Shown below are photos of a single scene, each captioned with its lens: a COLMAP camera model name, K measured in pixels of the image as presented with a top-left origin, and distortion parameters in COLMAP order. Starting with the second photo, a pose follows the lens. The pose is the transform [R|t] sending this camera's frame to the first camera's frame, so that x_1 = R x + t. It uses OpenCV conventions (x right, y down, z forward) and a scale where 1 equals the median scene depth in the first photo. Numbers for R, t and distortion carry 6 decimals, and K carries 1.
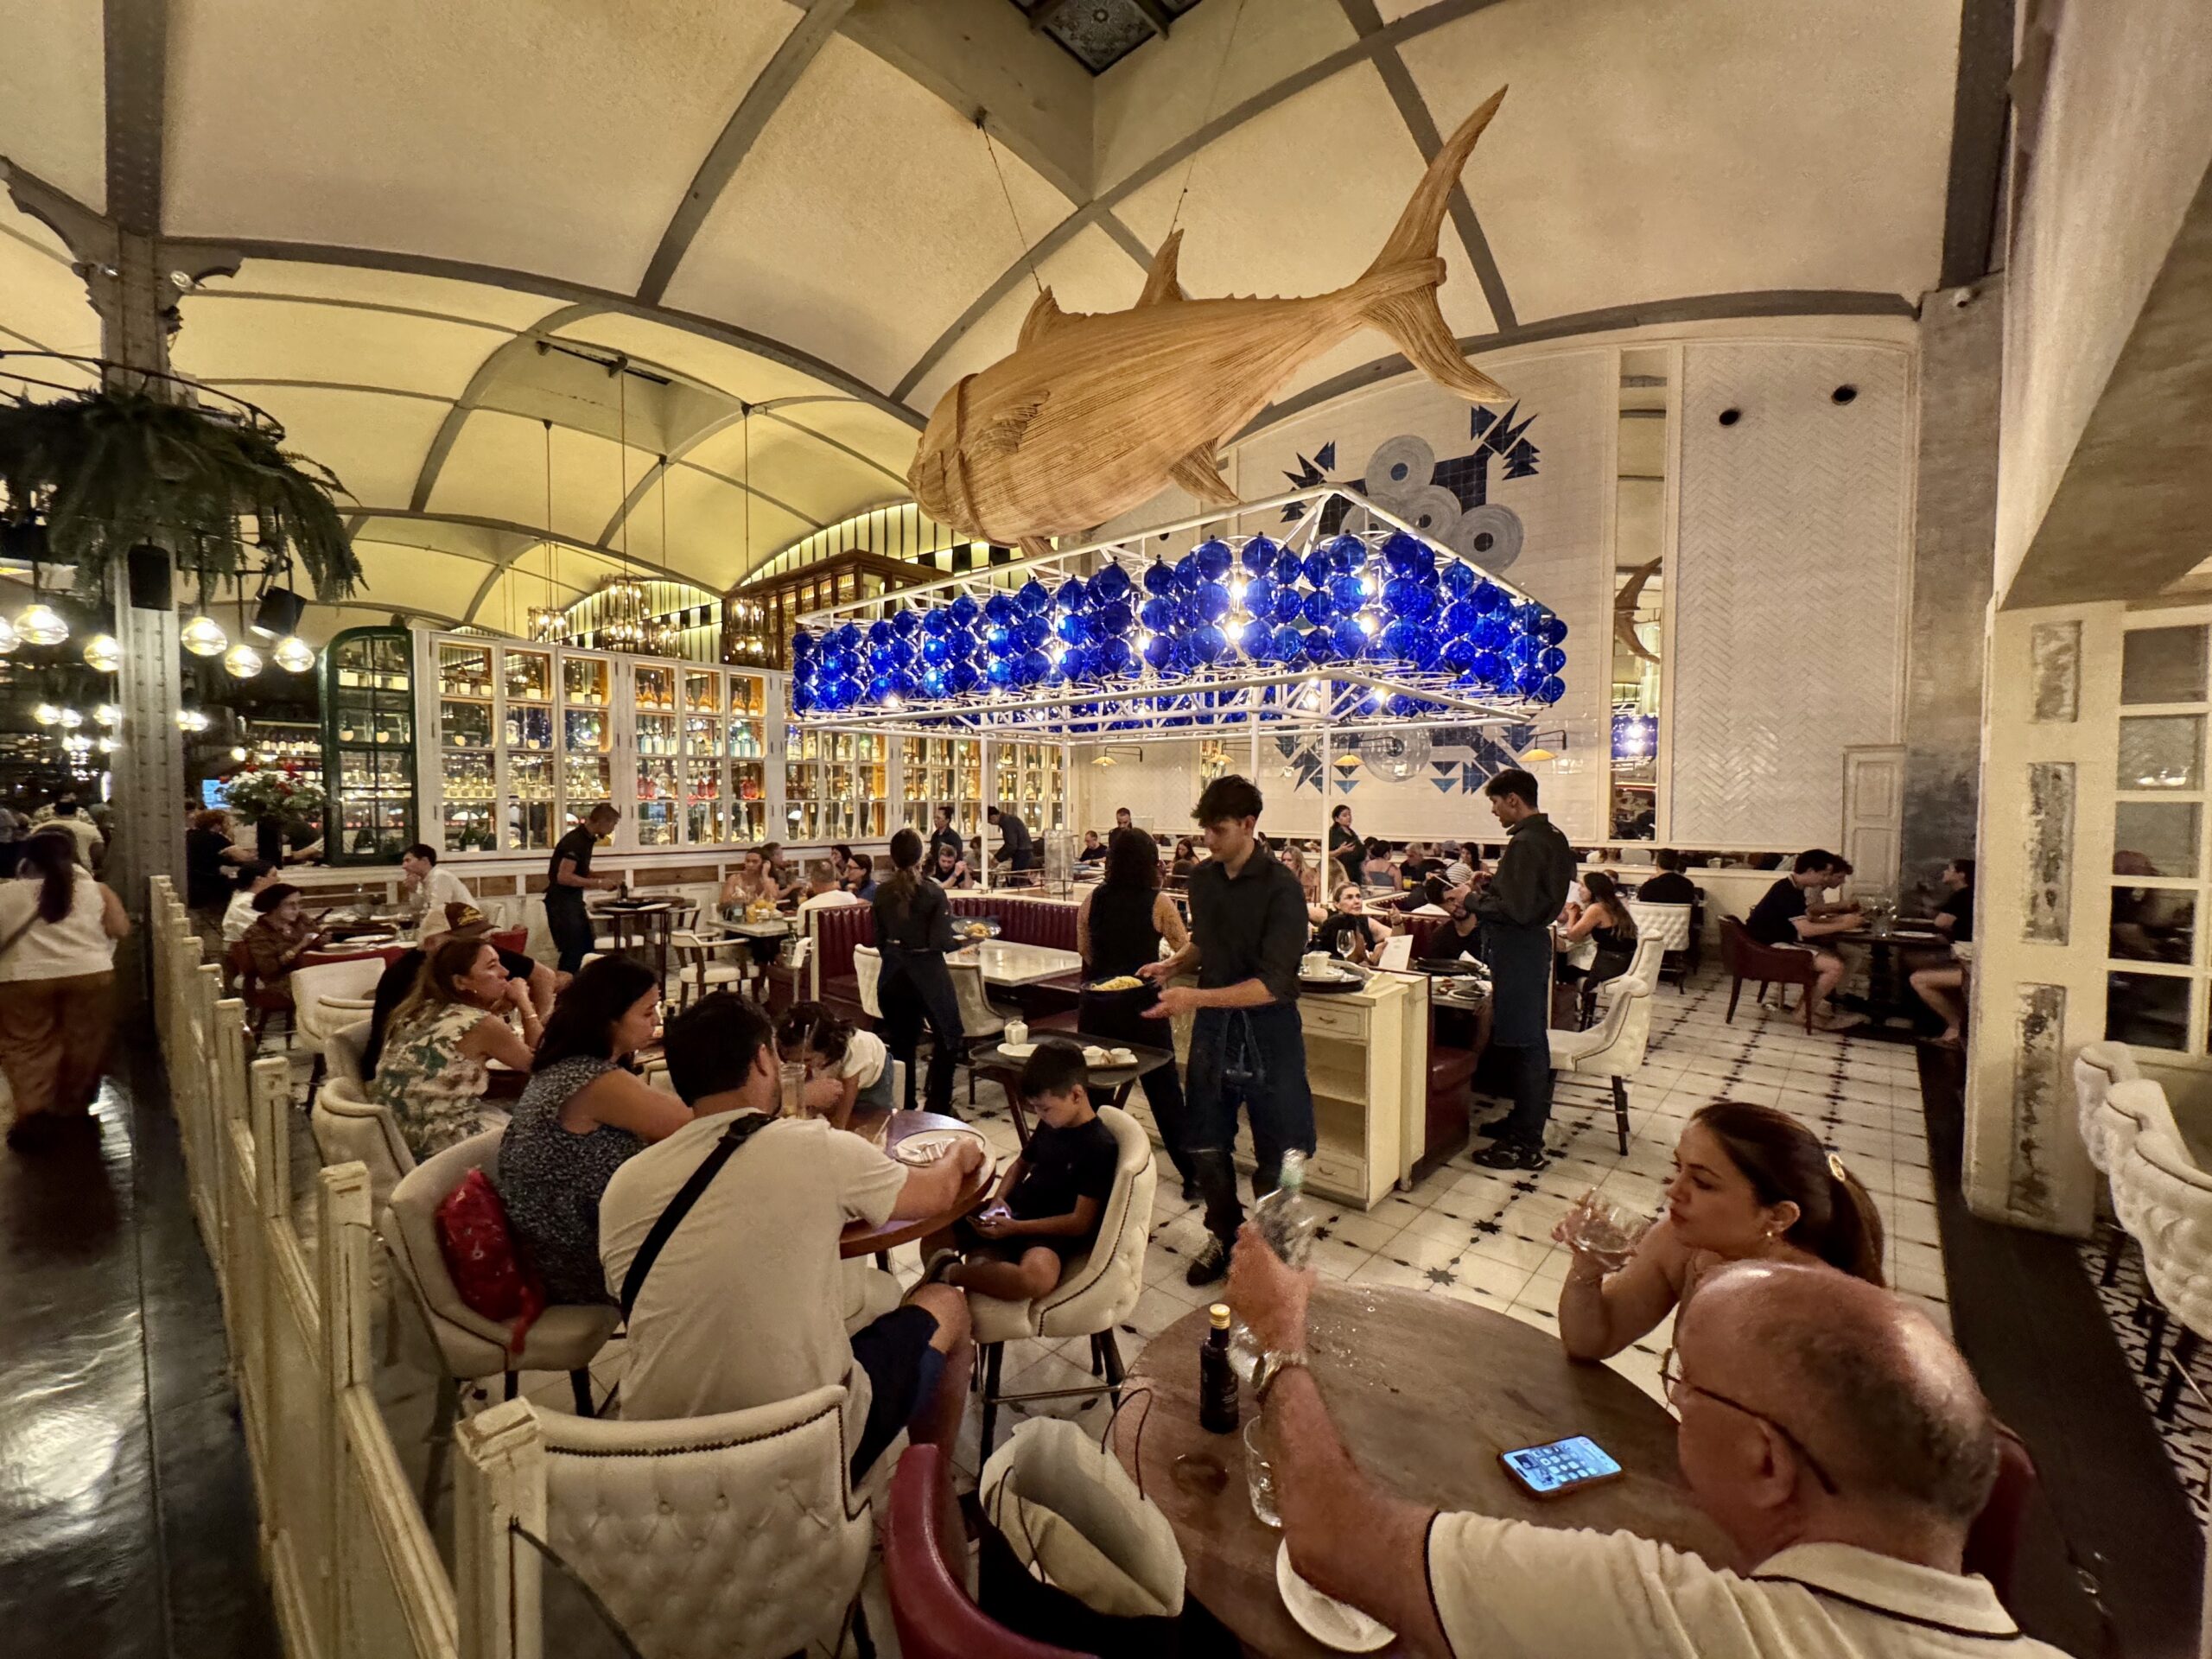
lens RADIAL K [[885.0, 0, 1106.0], [0, 885.0, 829.5], [0, 0, 1]] dist [0.000150, 0.000129]
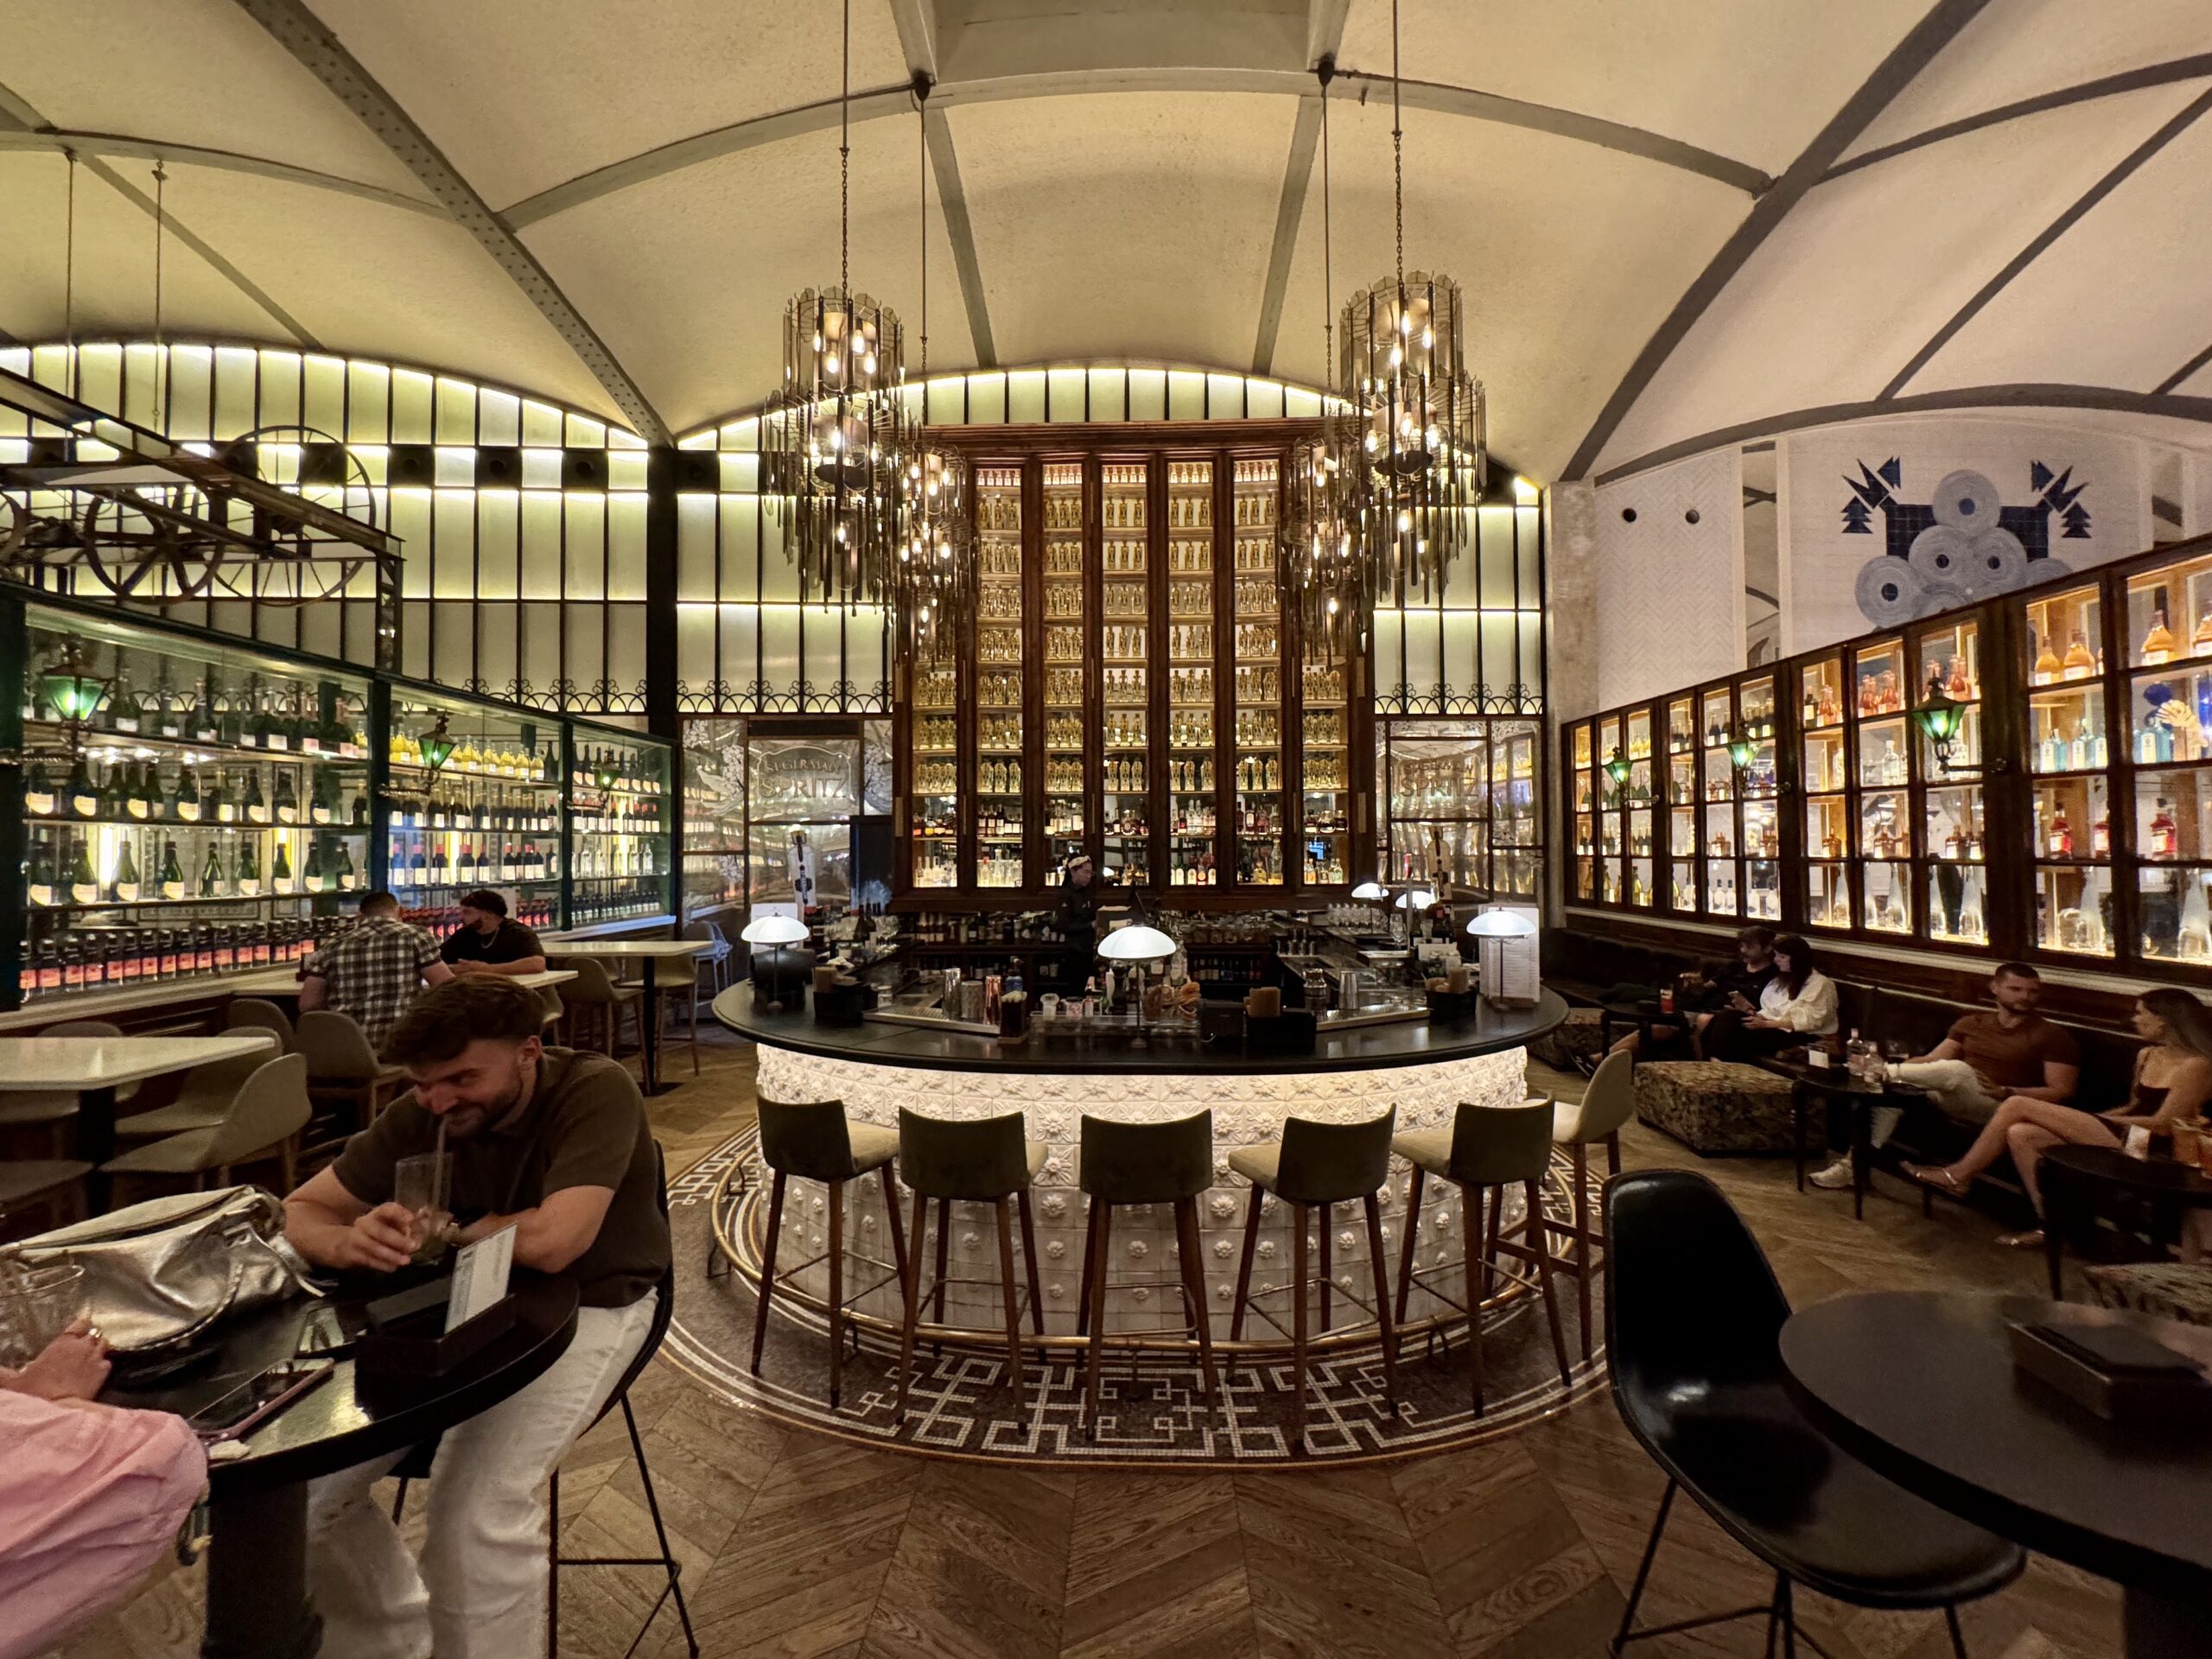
lens RADIAL K [[885.0, 0, 1106.0], [0, 885.0, 829.5], [0, 0, 1]] dist [0.000150, 0.000129]
pose [[0.757933, 0.002631, 0.652327, -1.028729], [0.039491, 0.997973, -0.049910, -0.047945], [-0.651136, 0.063589, 0.756293, 0.937818]]
